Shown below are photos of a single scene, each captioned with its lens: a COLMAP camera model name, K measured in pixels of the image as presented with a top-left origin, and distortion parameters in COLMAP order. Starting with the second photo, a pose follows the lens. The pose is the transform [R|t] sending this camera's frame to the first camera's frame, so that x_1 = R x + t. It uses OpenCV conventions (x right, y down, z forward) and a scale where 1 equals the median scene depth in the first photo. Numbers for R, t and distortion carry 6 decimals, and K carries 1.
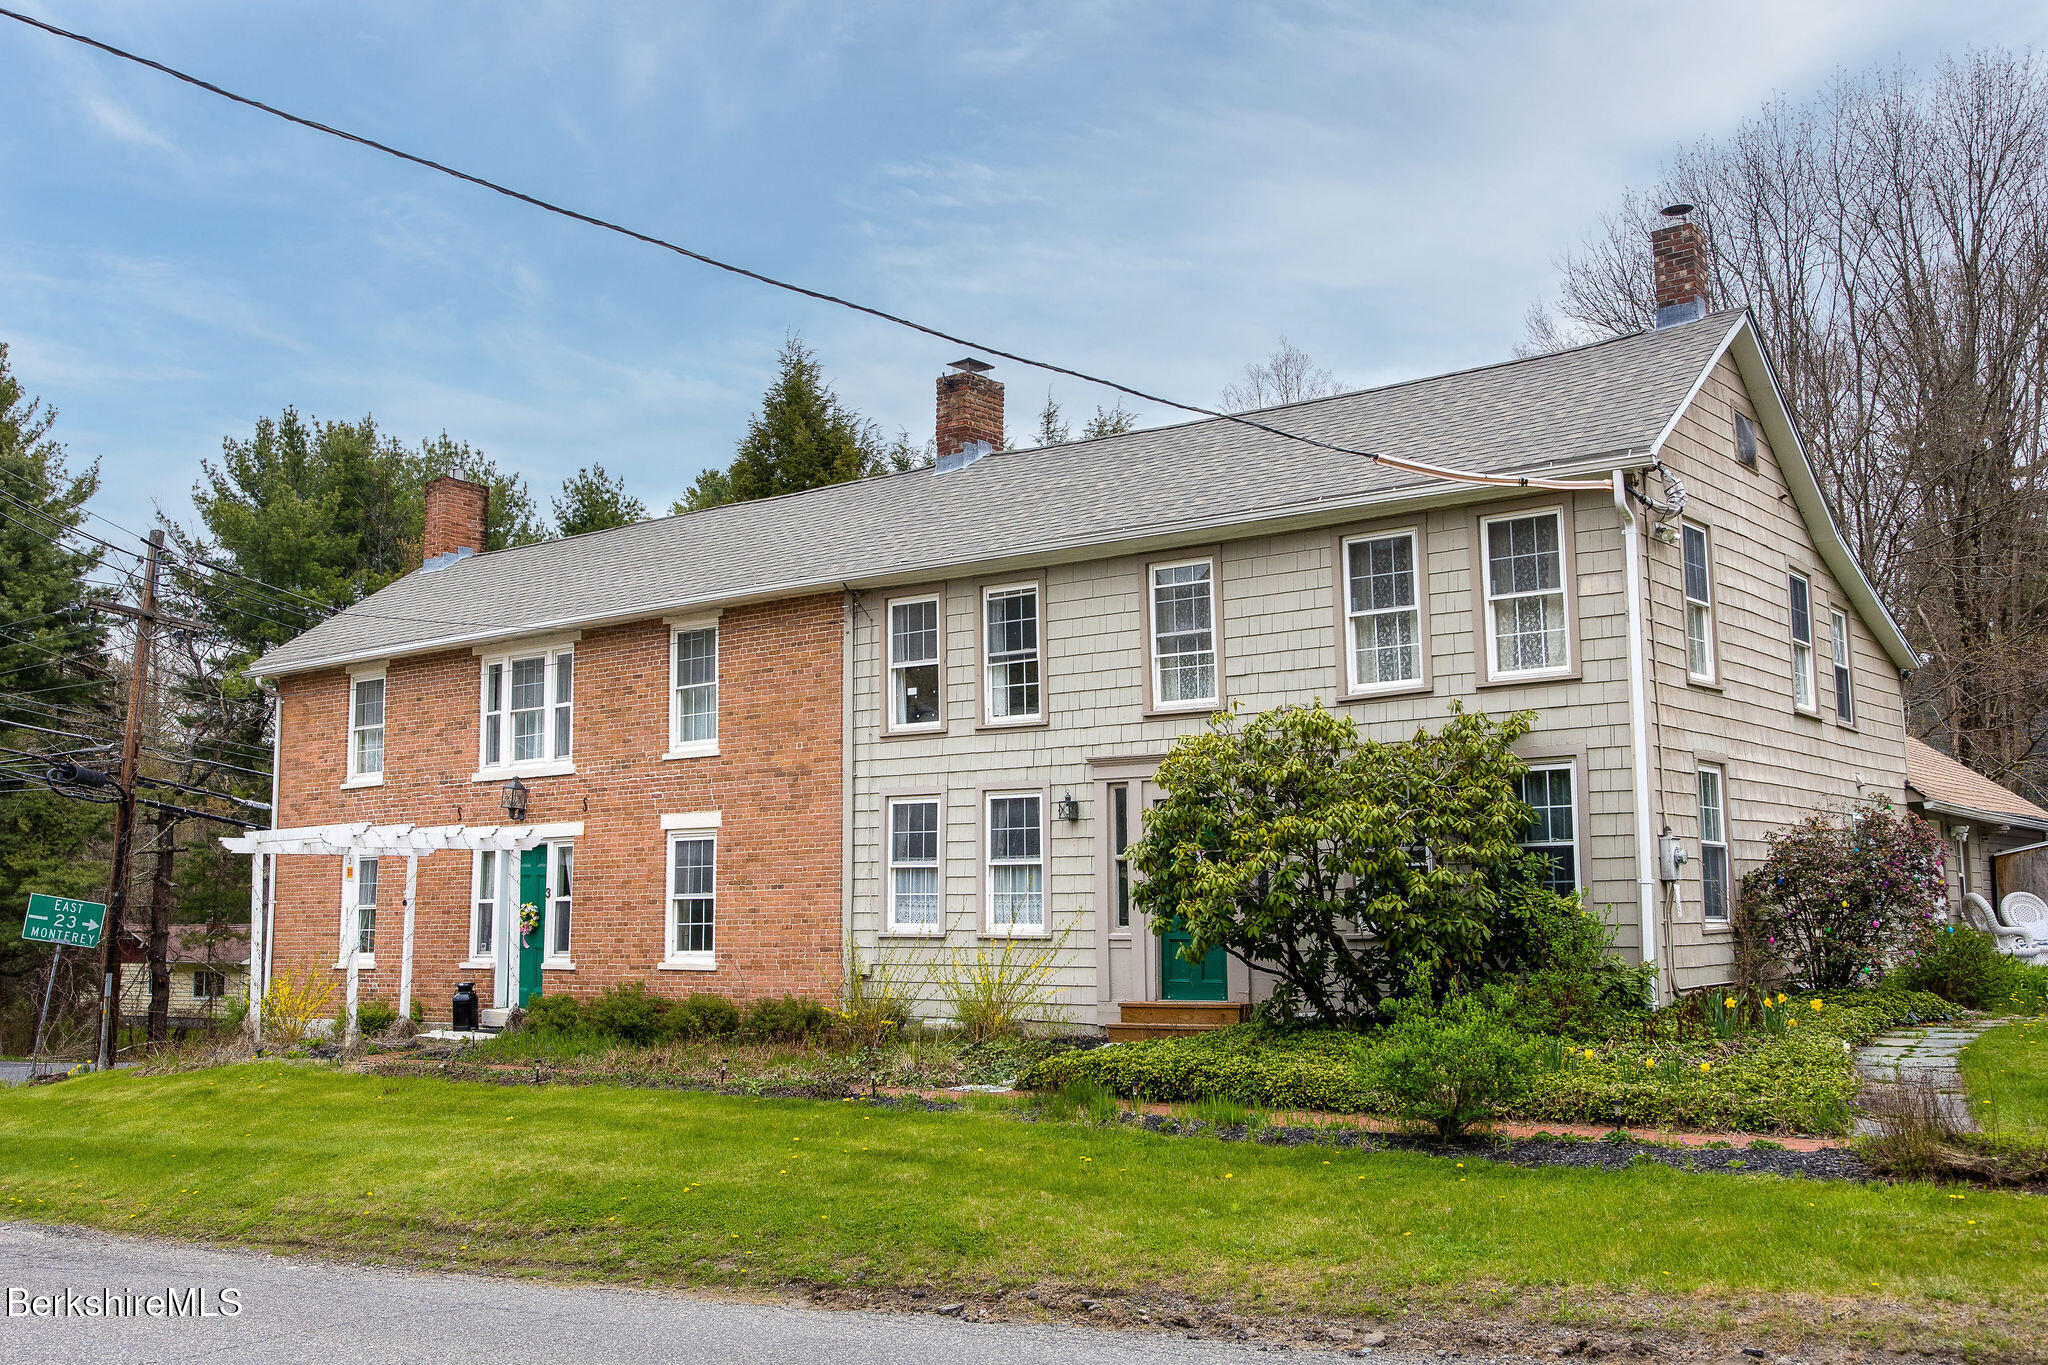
lens RADIAL K [[1873.0, 0, 987.9], [0, 1873.0, 699.2], [0, 0, 1]] dist [-0.033480, -0.021531]
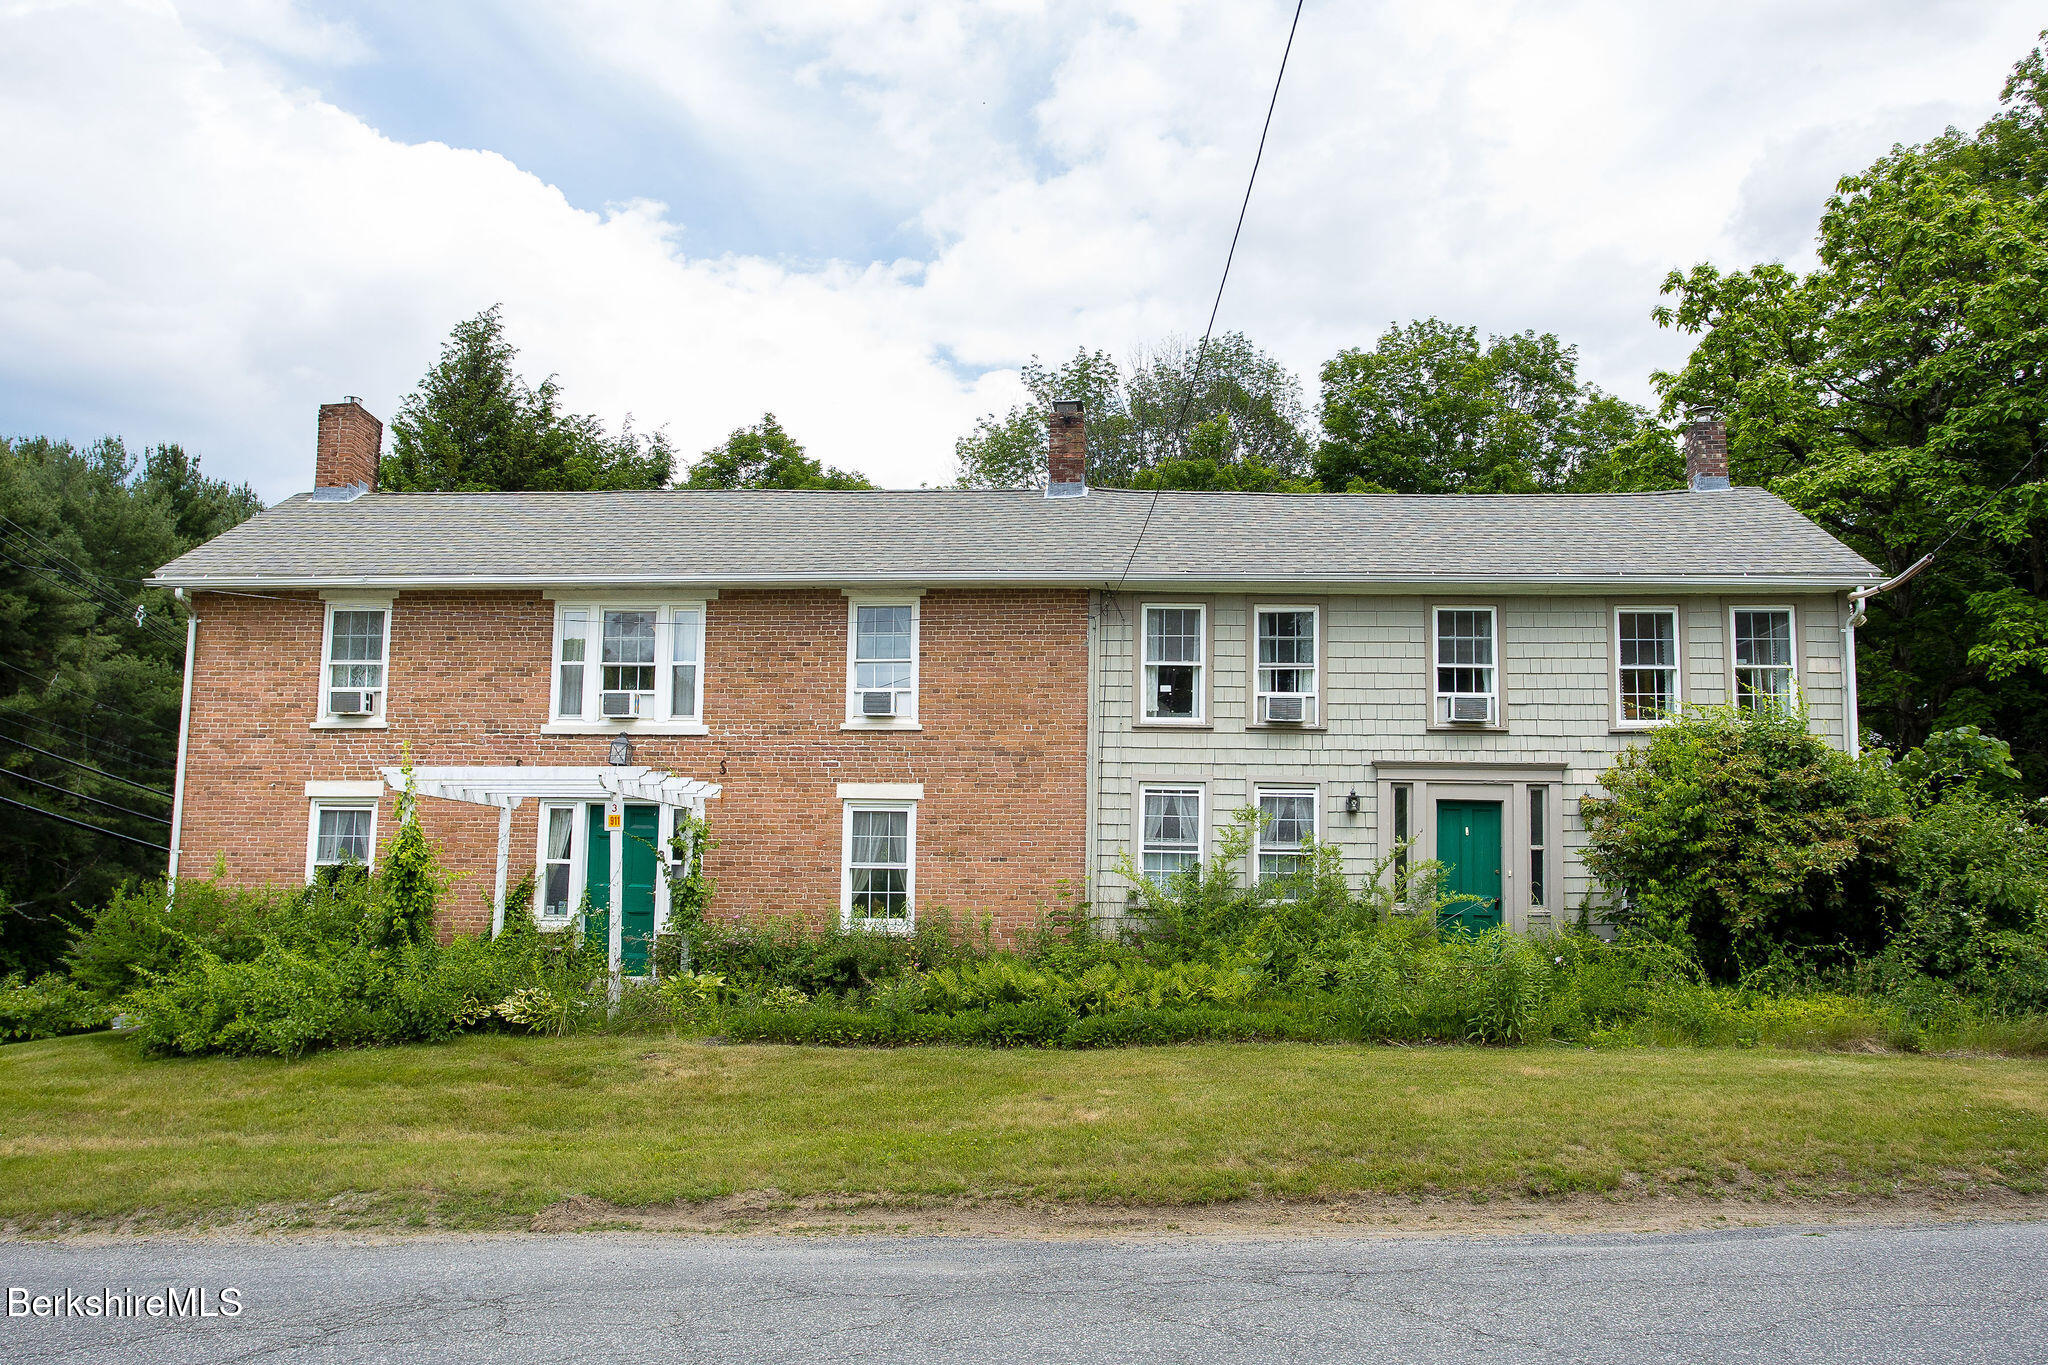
lens RADIAL K [[1457.0, 0, 1025.6], [0, 1457.0, 703.4], [0, 0, 1]] dist [-0.004598, 0.000725]
pose [[0.838772, 0.103323, 0.534589, -0.558306], [-0.087133, 0.994648, -0.055529, 0.058402], [-0.537466, -0.000005, 0.843286, 0.308212]]
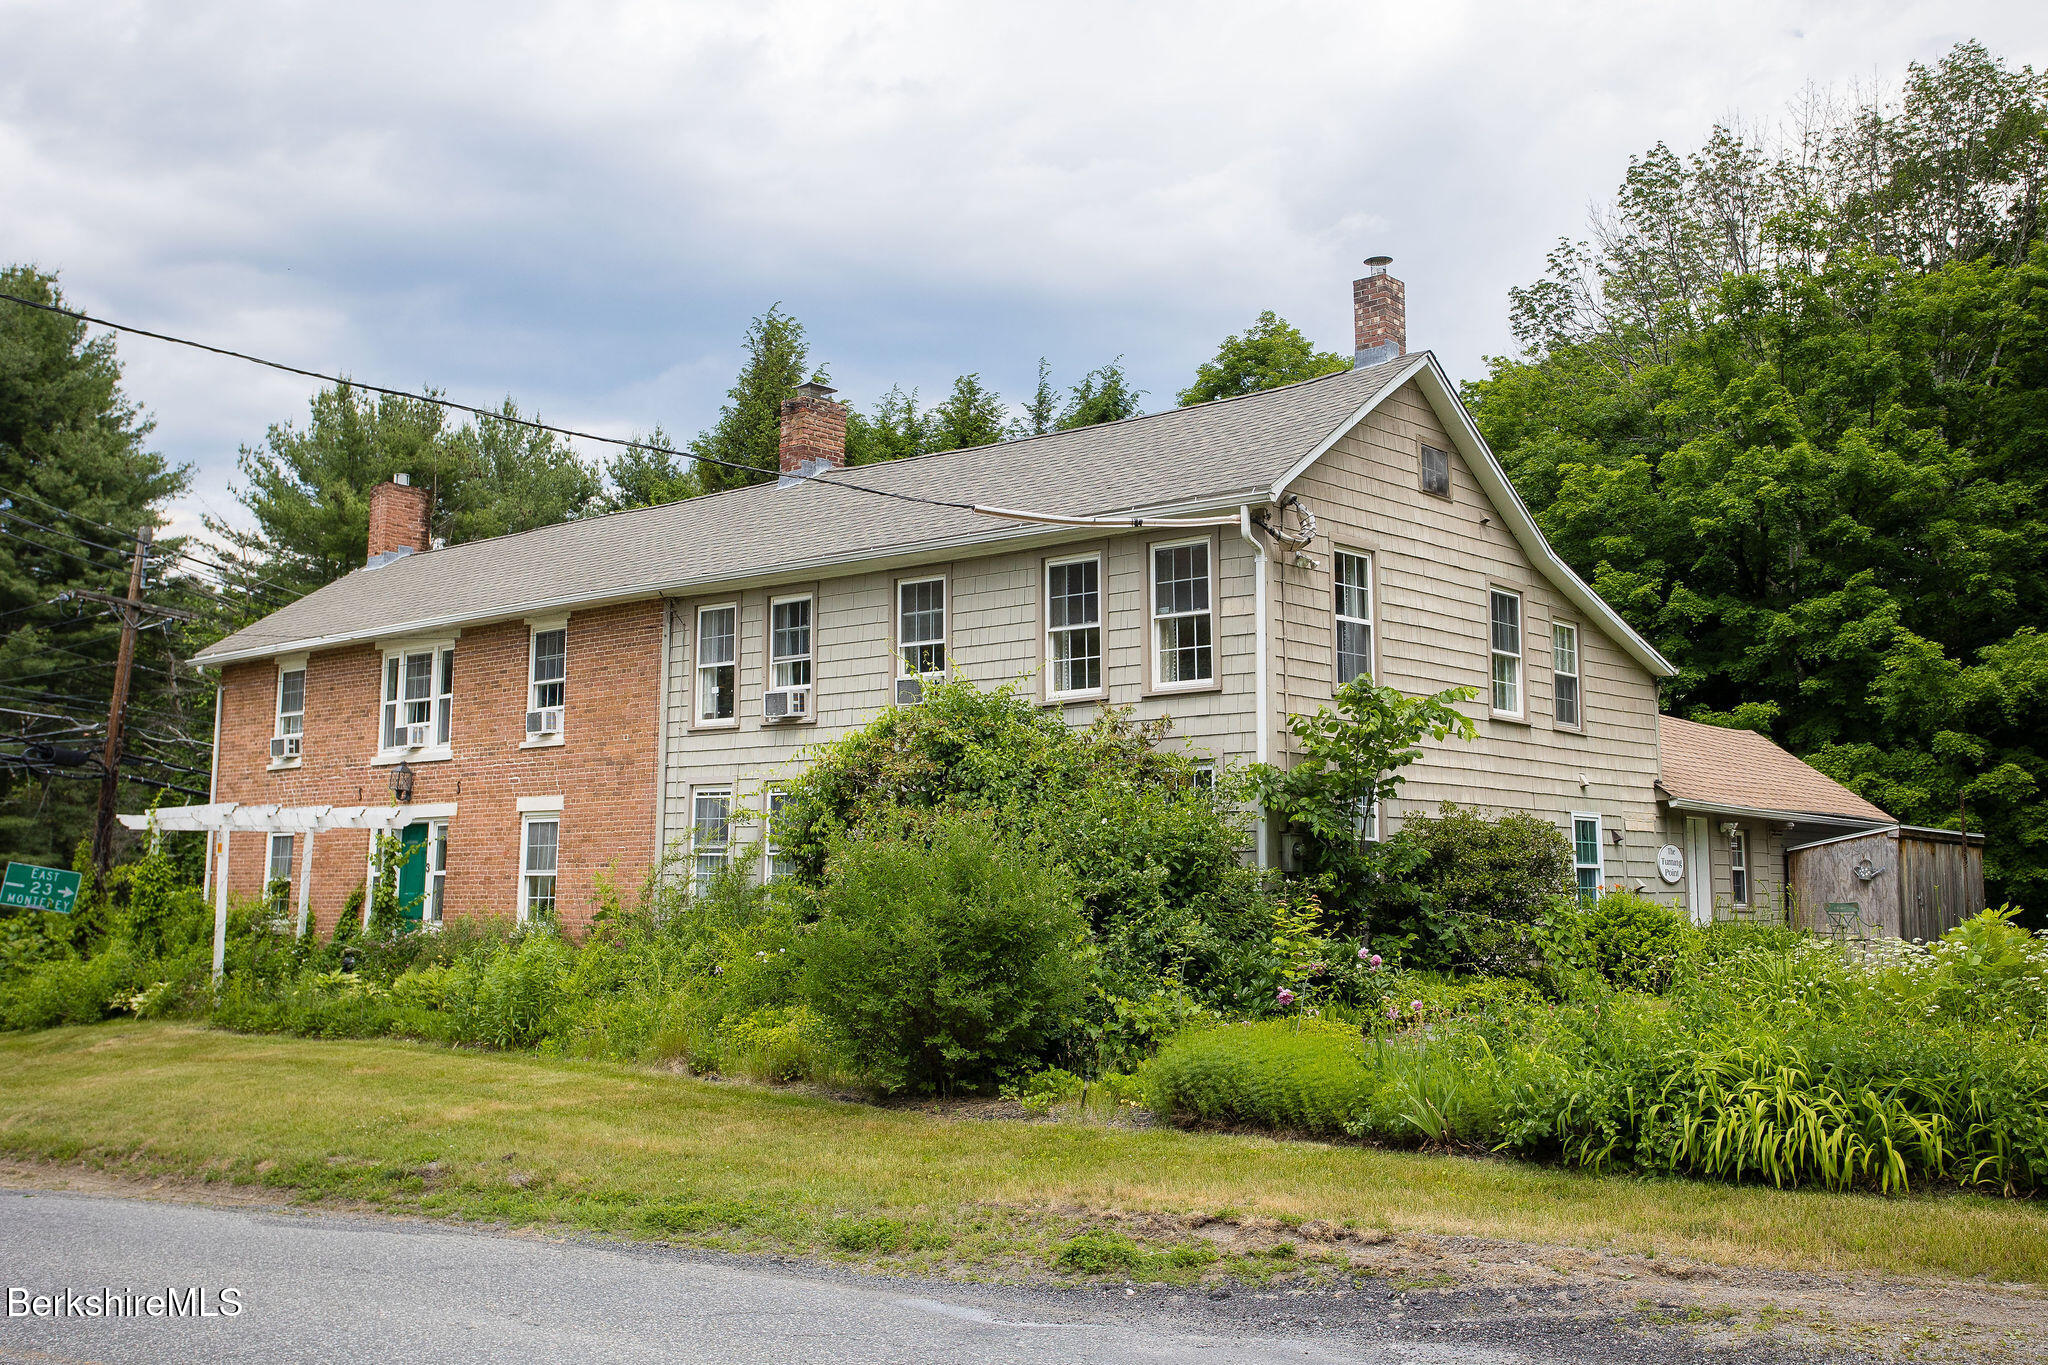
lens RADIAL K [[1892.8, 0, 1037.6], [0, 1892.8, 673.5], [0, 0, 1]] dist [-0.038943, 0.000000]
pose [[0.999199, 0.008775, -0.039037, 0.189471], [-0.008839, 0.999960, -0.001484, -0.013909], [0.039022, 0.001827, 0.999237, -0.107370]]
